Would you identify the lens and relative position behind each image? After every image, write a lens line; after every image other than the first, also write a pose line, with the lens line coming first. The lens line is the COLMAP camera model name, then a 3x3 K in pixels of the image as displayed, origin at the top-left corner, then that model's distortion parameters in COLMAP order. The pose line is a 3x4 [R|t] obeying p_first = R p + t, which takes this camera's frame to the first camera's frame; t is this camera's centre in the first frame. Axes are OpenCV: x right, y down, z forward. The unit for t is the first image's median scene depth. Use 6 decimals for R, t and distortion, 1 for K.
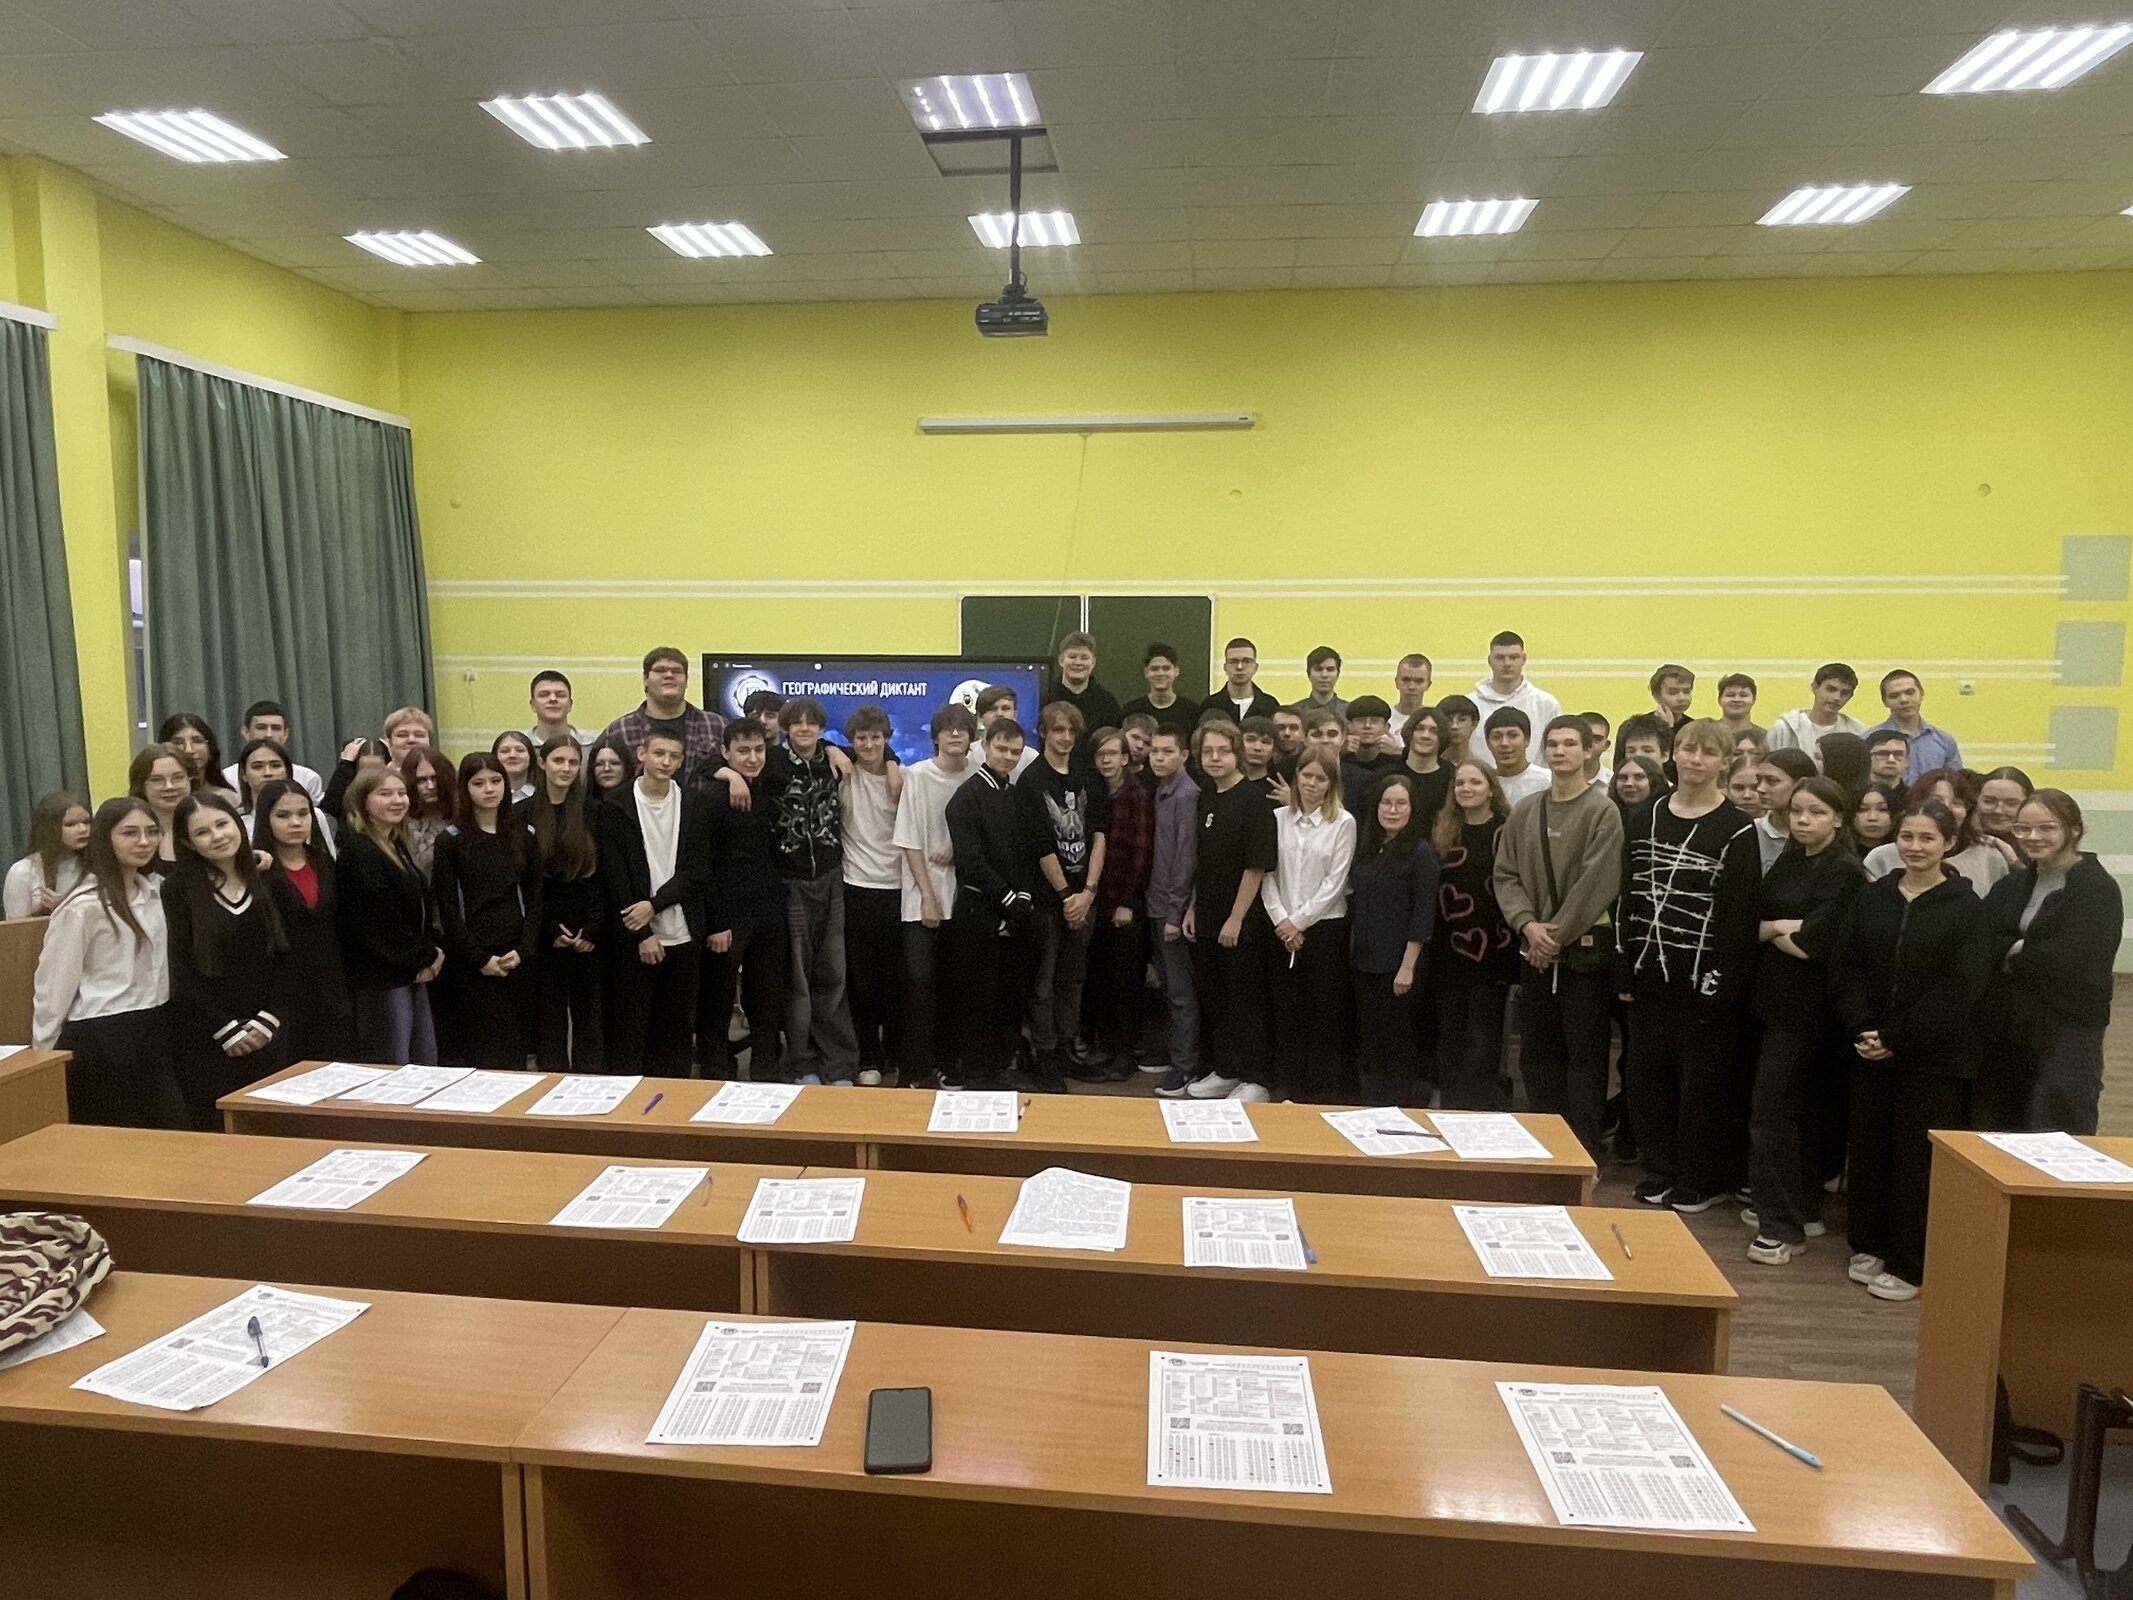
lens RADIAL K [[1408.2, 0, 1045.9], [0, 1408.2, 802.9], [0, 0, 1]] dist [0.000908, -0.000313]
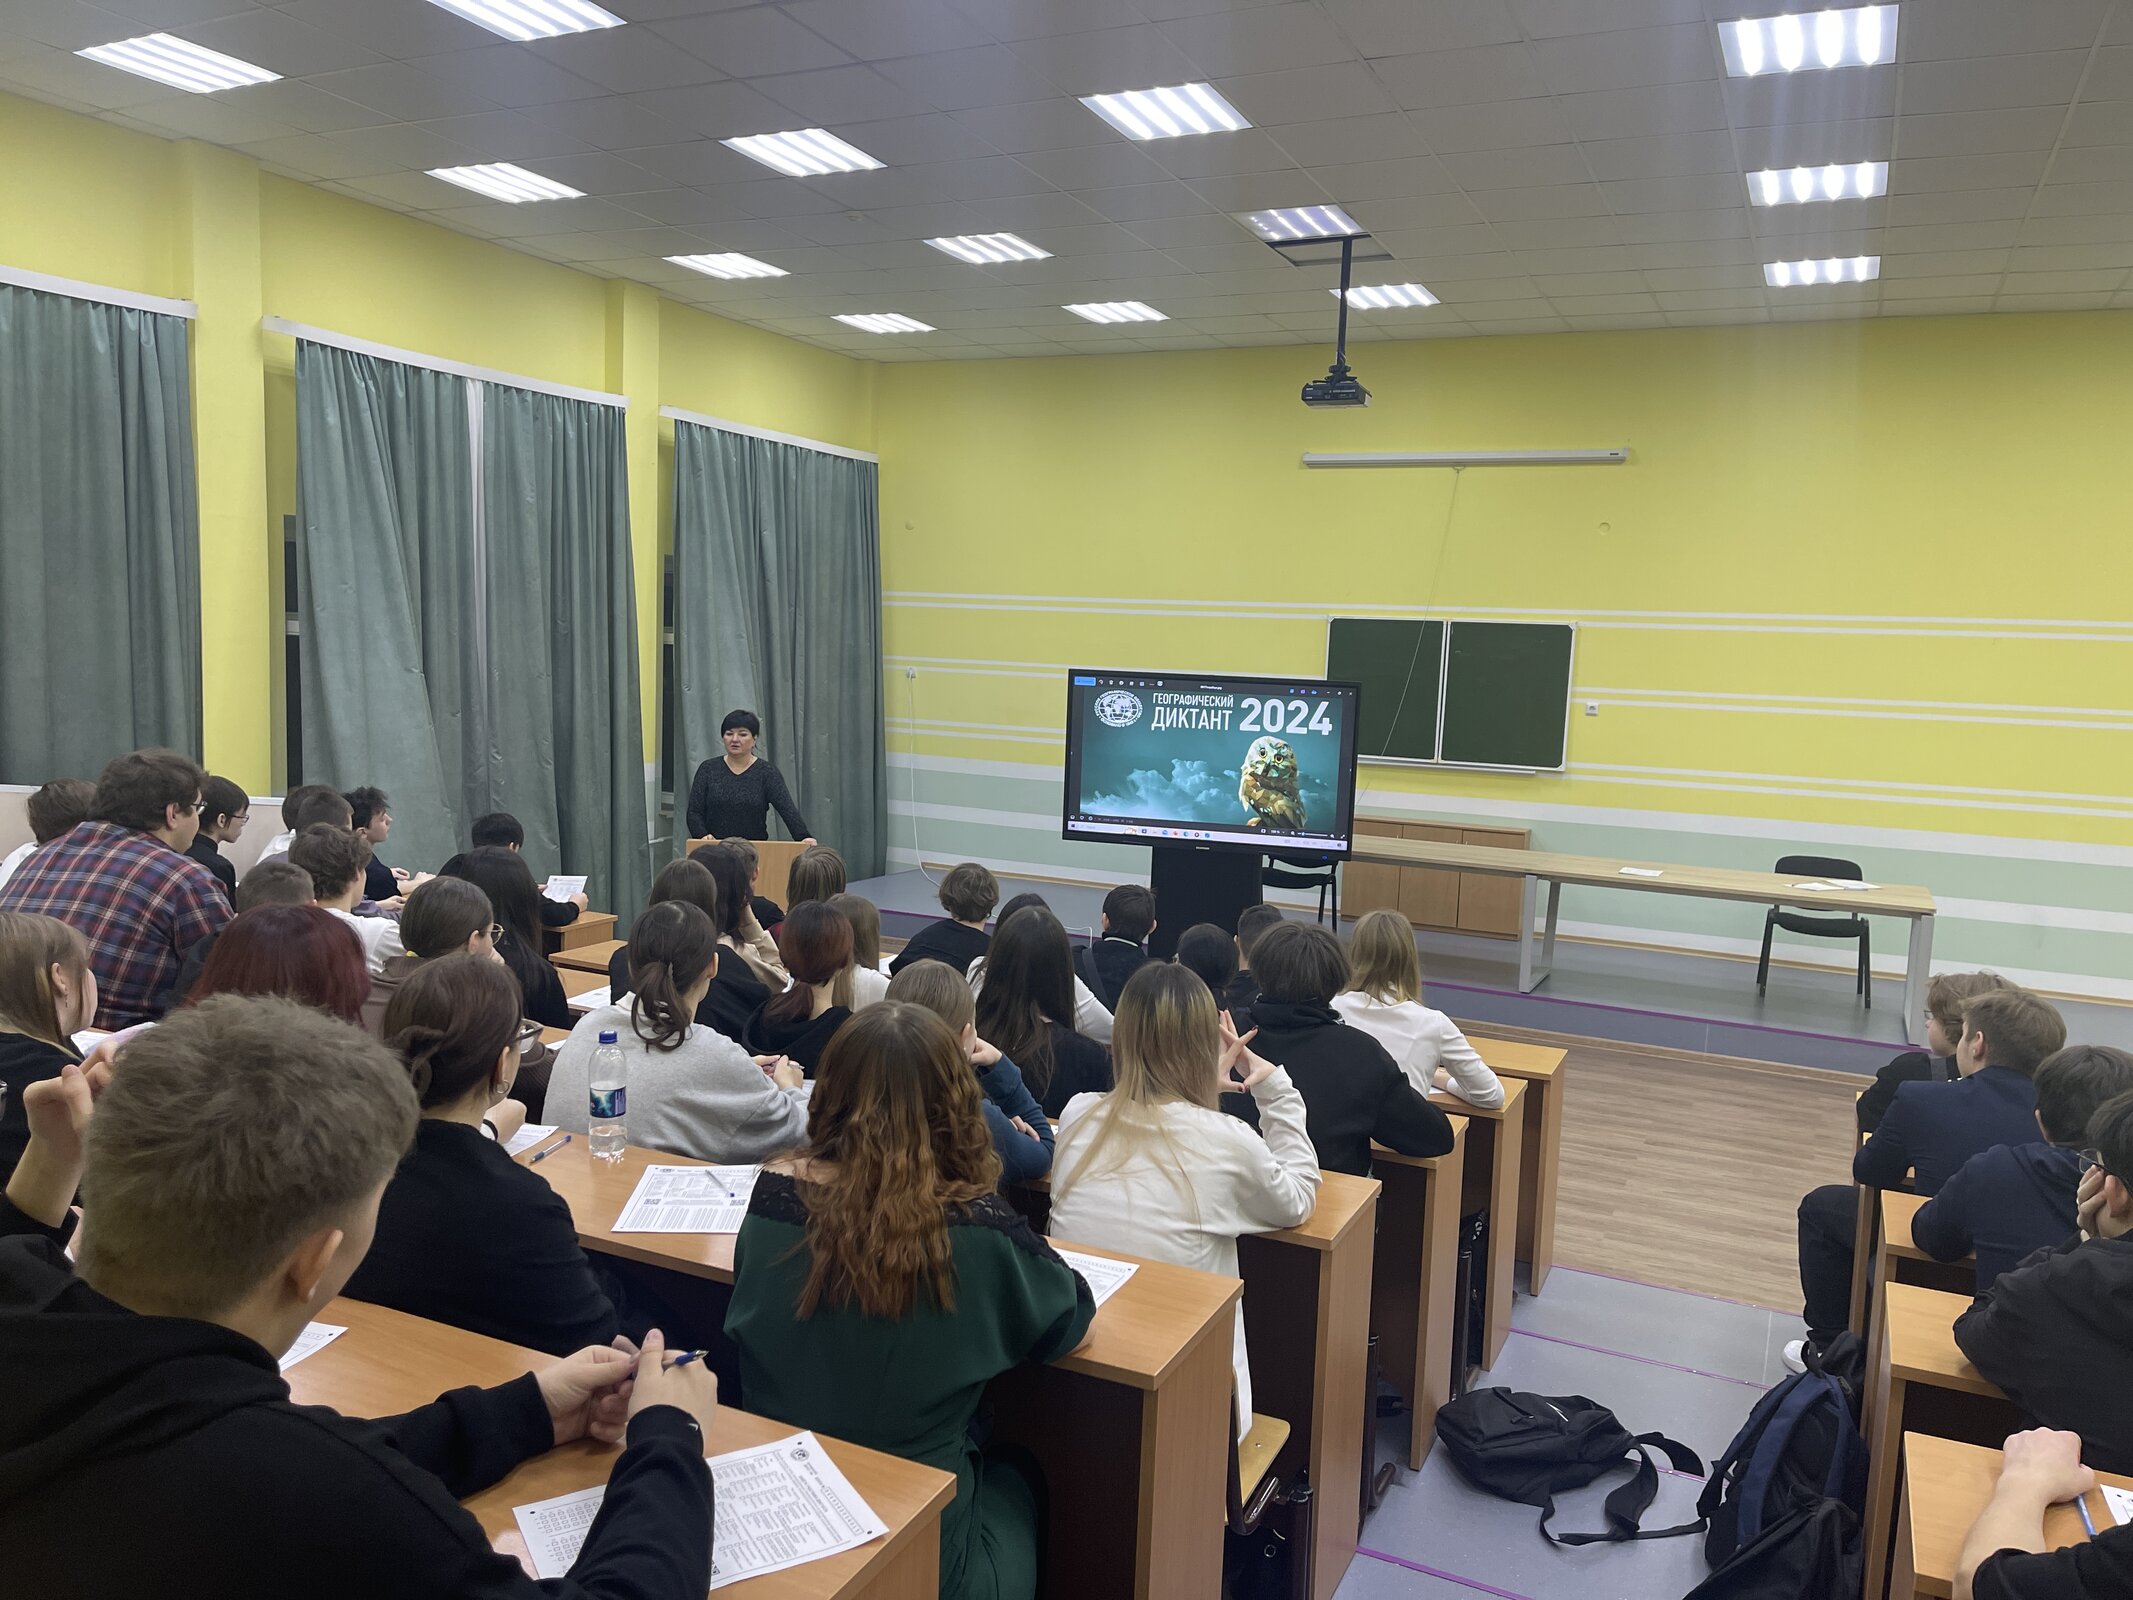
lens RADIAL K [[1627.5, 0, 1066.5], [0, 1627.5, 800.0], [0, 0, 1]] dist [0.070657, -0.011072]
pose [[0.948043, 0.065082, -0.311415, 0.157035], [-0.069006, 0.997615, -0.001587, 0.008771], [0.310569, 0.022994, 0.950273, -0.268113]]
